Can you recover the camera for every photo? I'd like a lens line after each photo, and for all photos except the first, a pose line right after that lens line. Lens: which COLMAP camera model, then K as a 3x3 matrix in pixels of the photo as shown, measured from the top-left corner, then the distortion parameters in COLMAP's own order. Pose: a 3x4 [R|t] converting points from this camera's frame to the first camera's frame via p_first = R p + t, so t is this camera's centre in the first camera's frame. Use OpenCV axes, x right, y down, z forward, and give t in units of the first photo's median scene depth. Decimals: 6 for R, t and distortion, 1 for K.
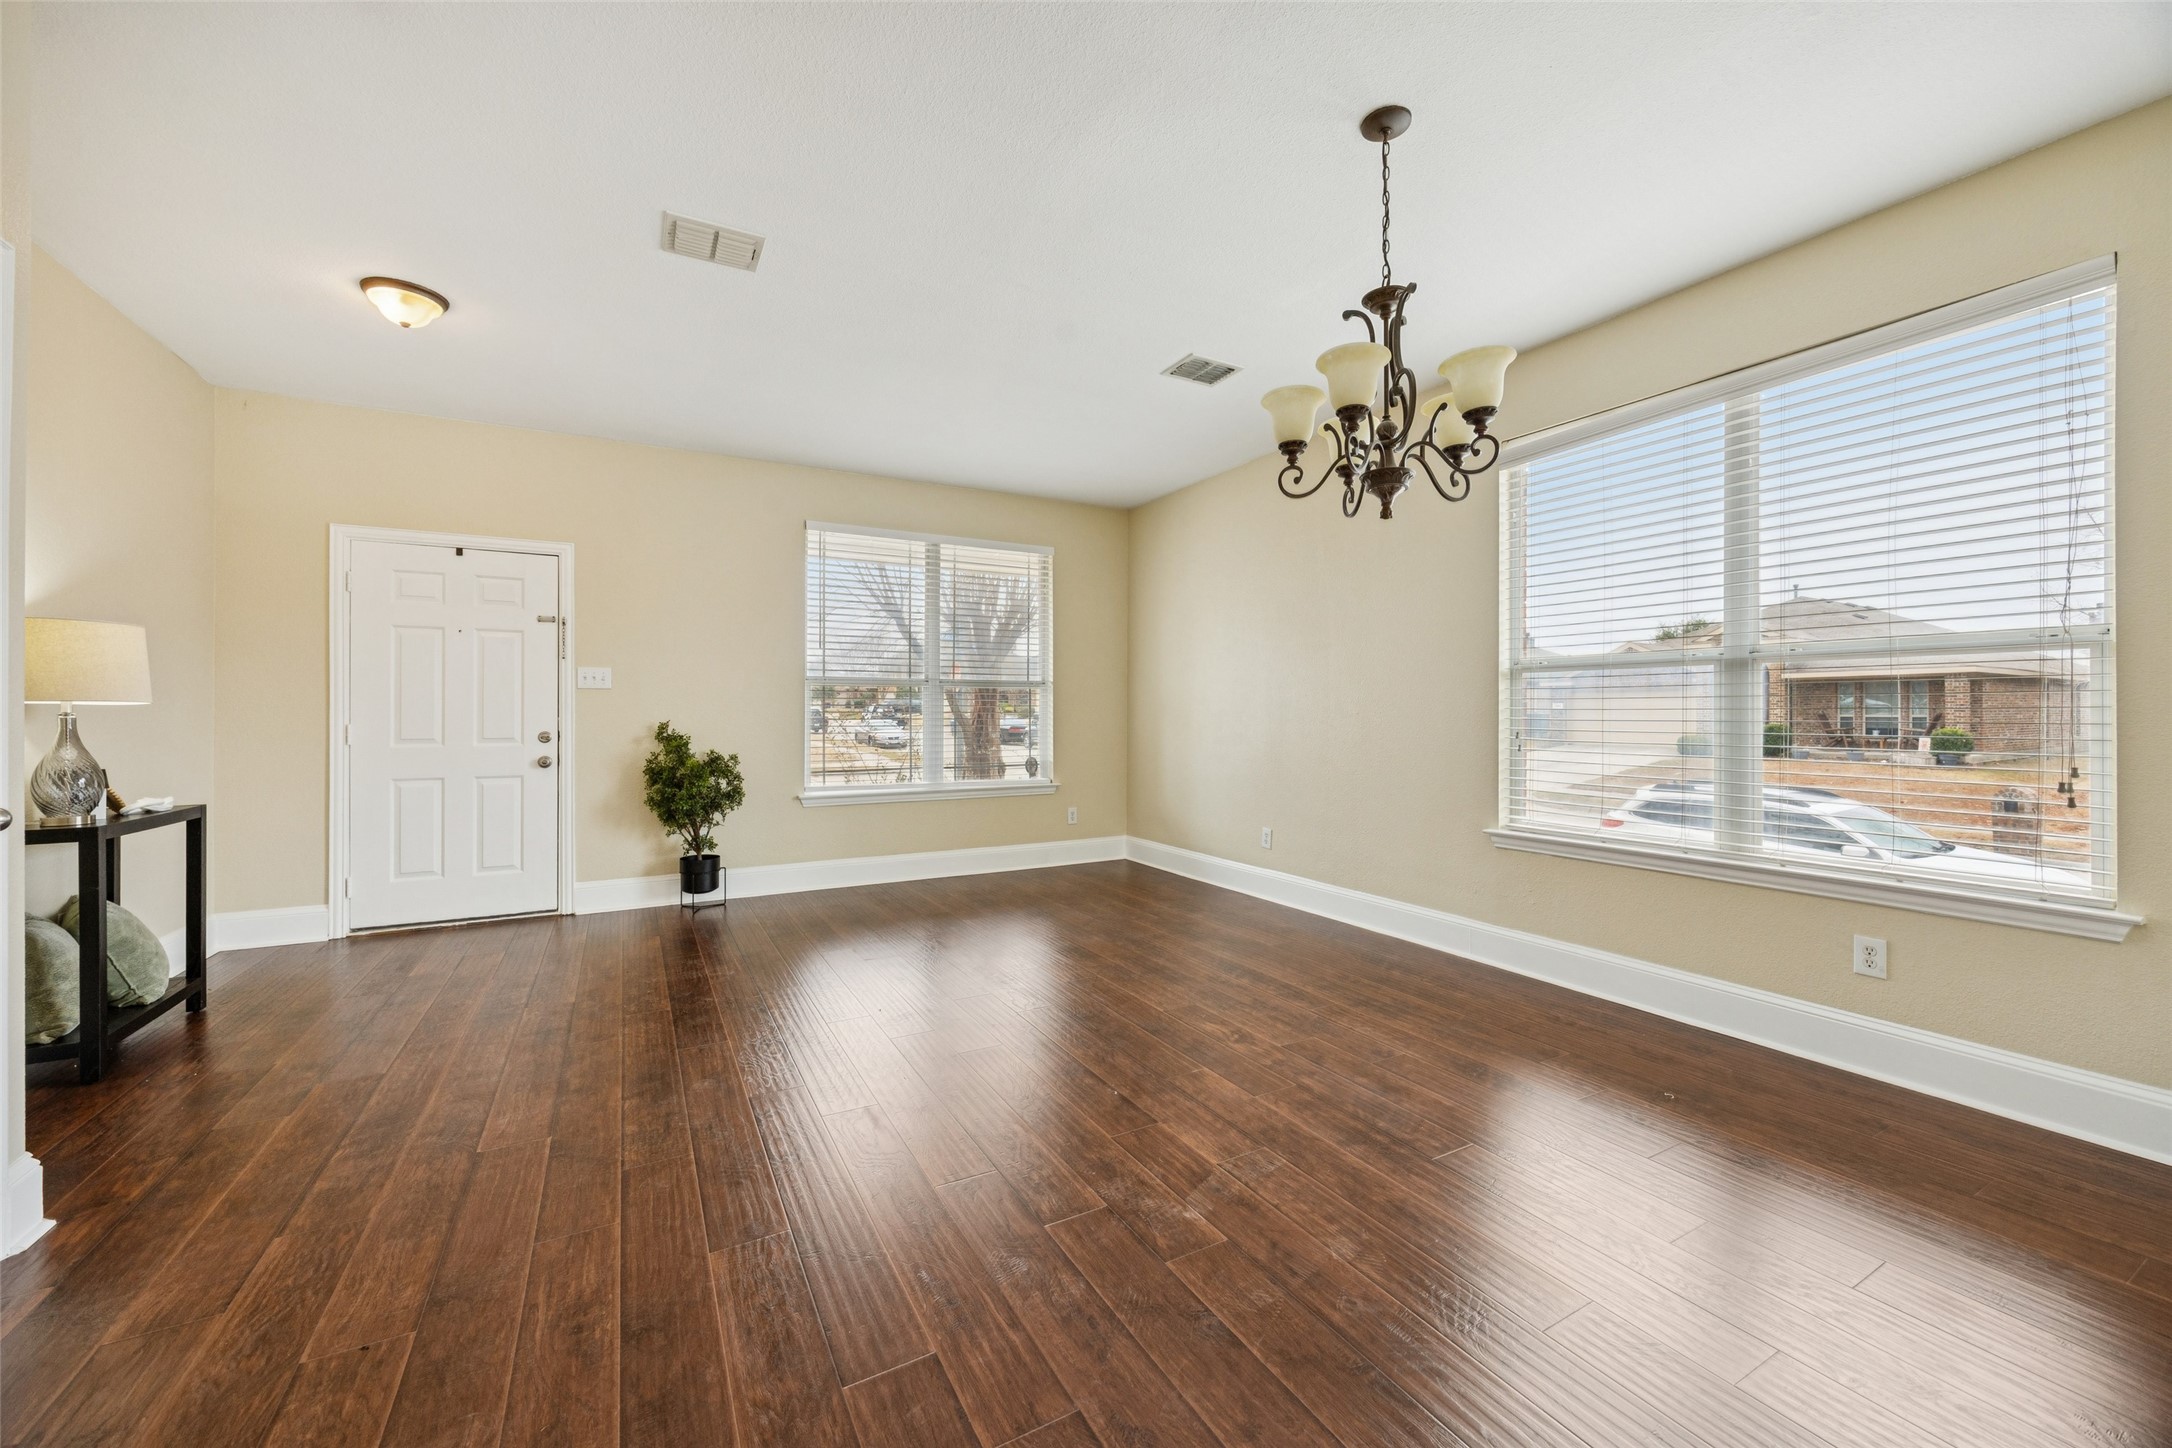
lens RADIAL K [[829.4, 0, 1086.7], [0, 829.4, 712.6], [0, 0, 1]] dist [-0.000742, -0.000142]
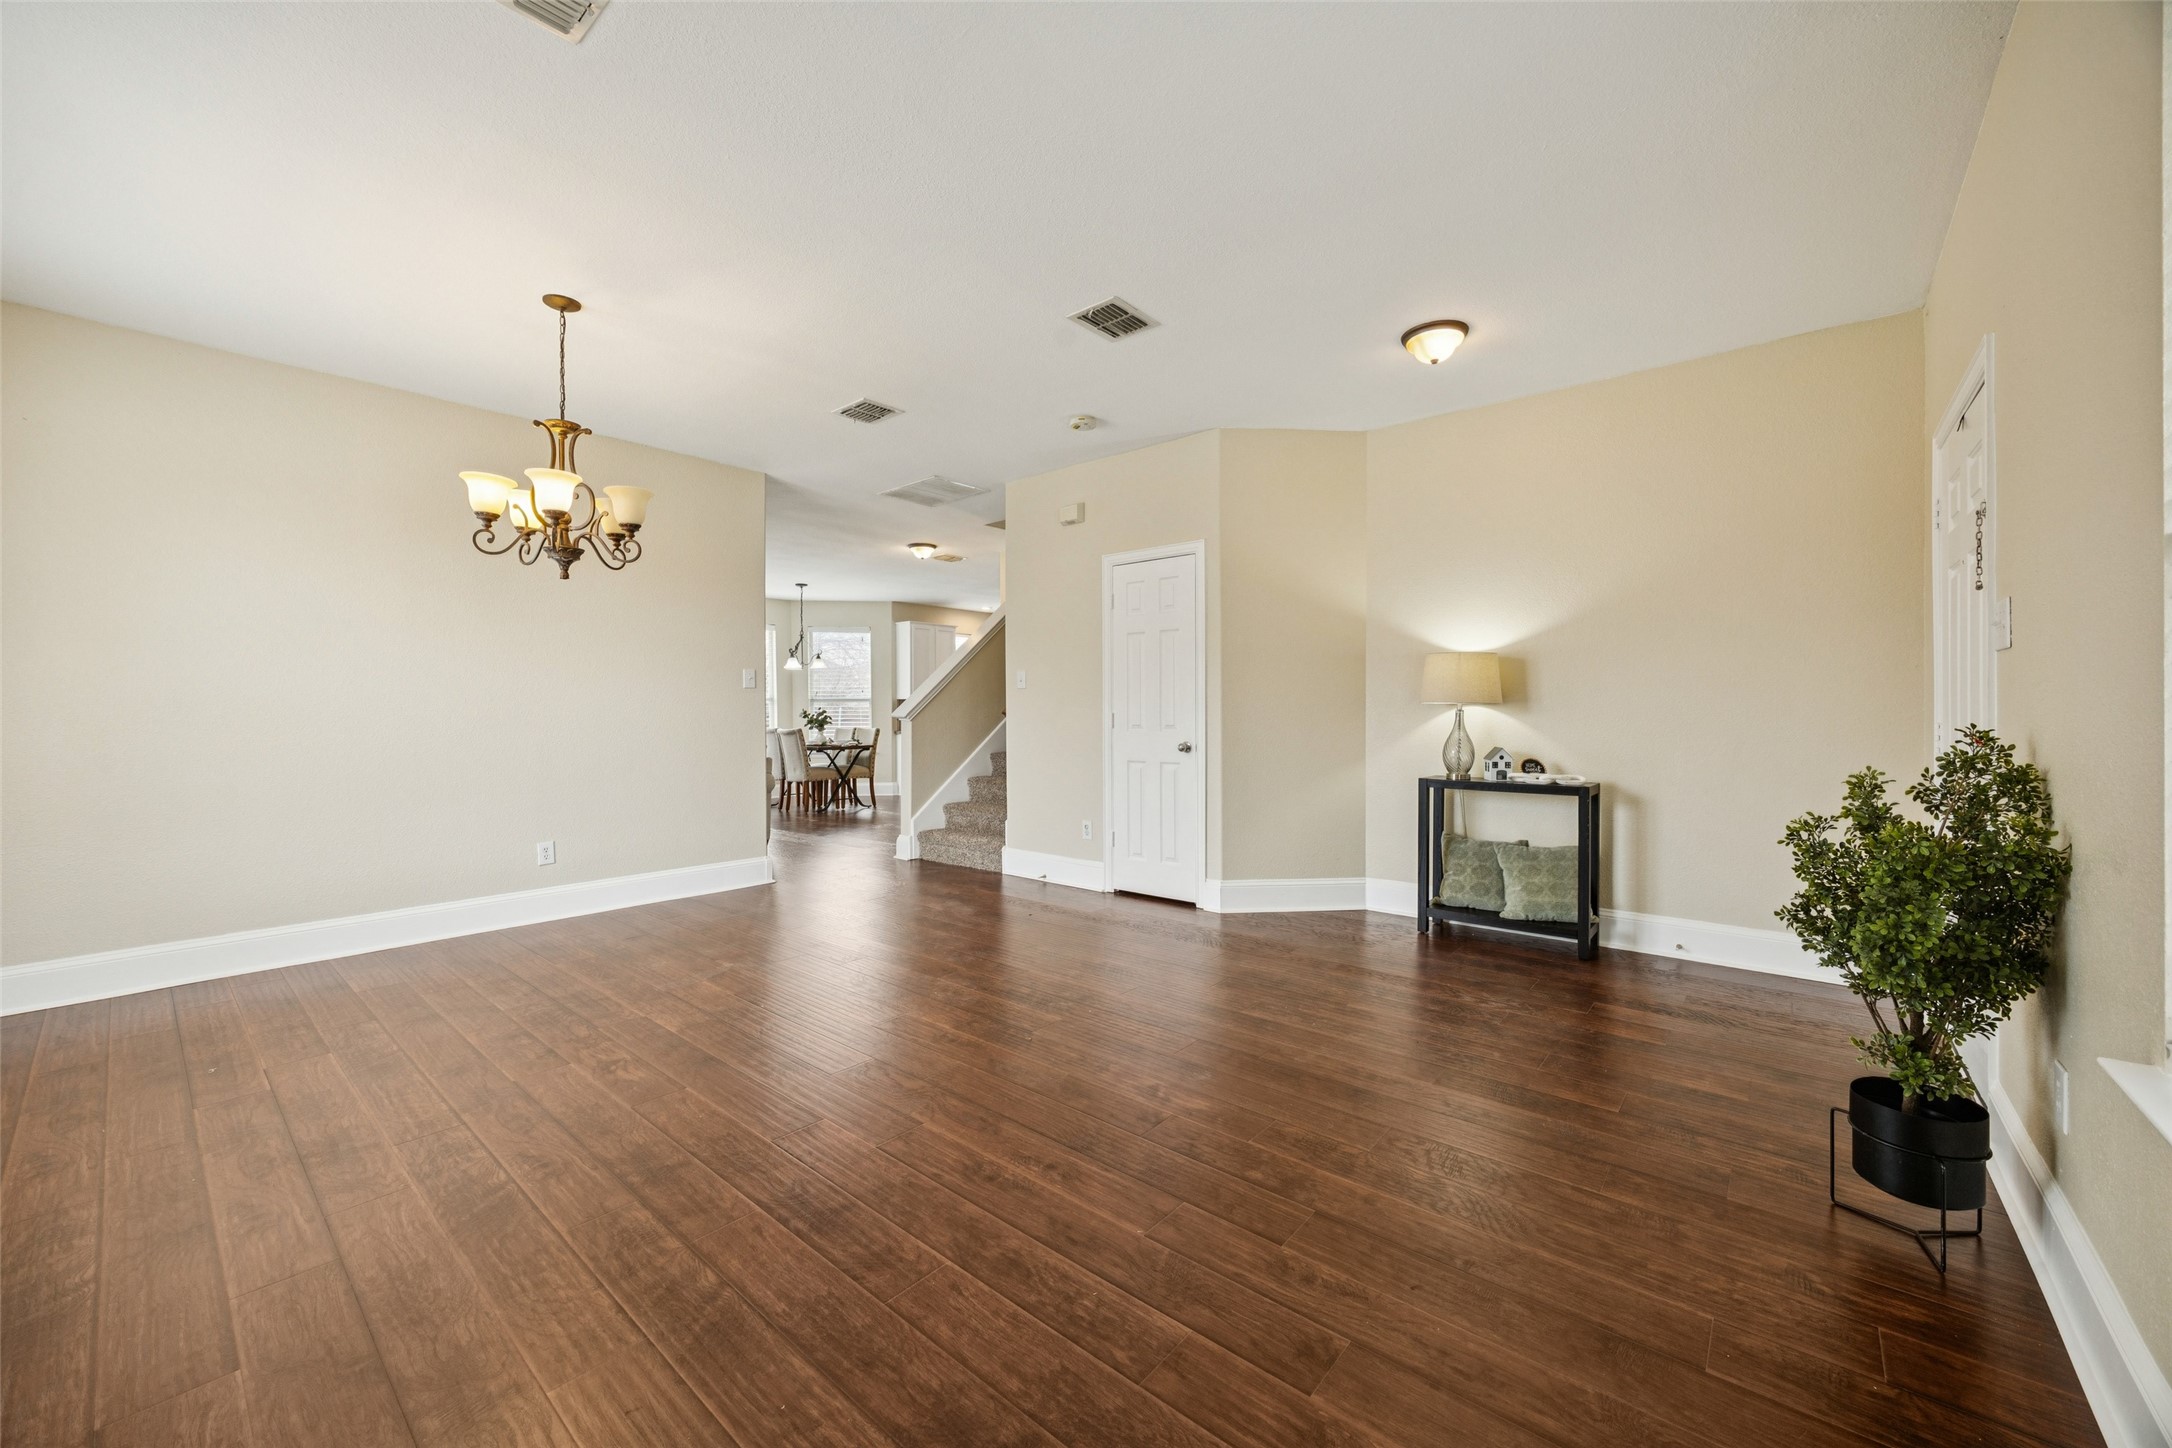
lens RADIAL K [[829.4, 0, 1086.7], [0, 829.4, 712.6], [0, 0, 1]] dist [-0.000742, -0.000142]
pose [[-0.937694, 0.004457, -0.347434, 0.006960], [0.002763, 0.999982, 0.005371, -0.004866], [0.347452, 0.004076, -0.937689, 2.119820]]
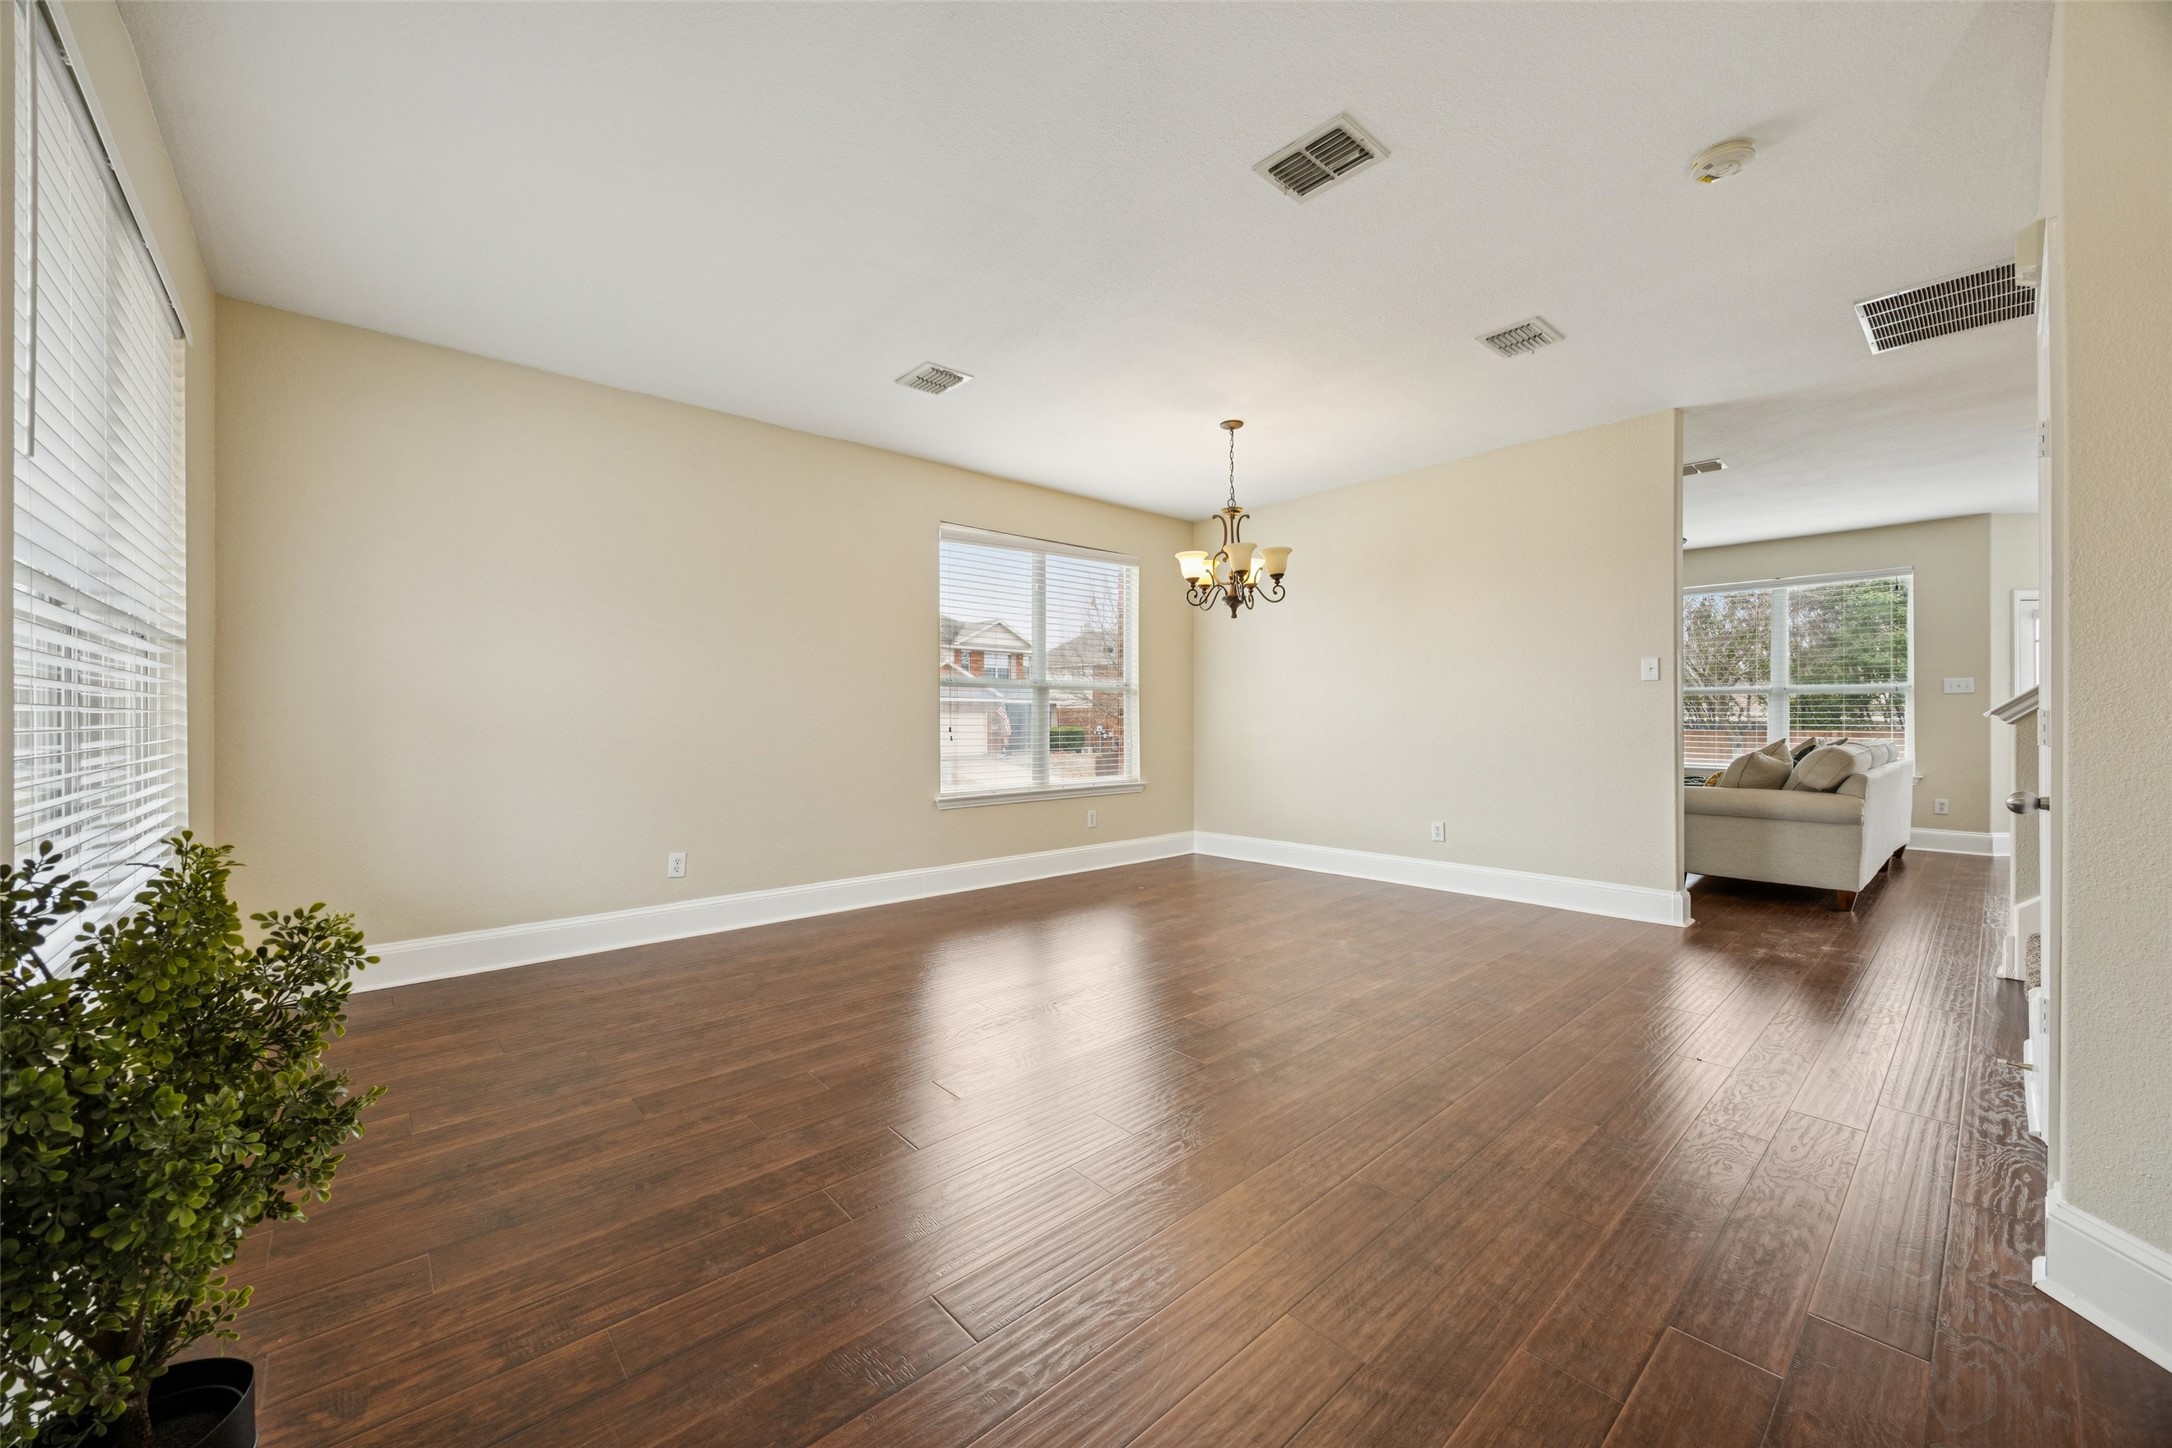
lens RADIAL K [[829.4, 0, 1086.7], [0, 829.4, 712.6], [0, 0, 1]] dist [-0.000742, -0.000142]
pose [[-0.210414, 0.003889, 0.977605, -1.246827], [0.007719, 0.999968, -0.002316, 0.001639], [-0.977582, 0.007059, -0.210437, 1.417207]]
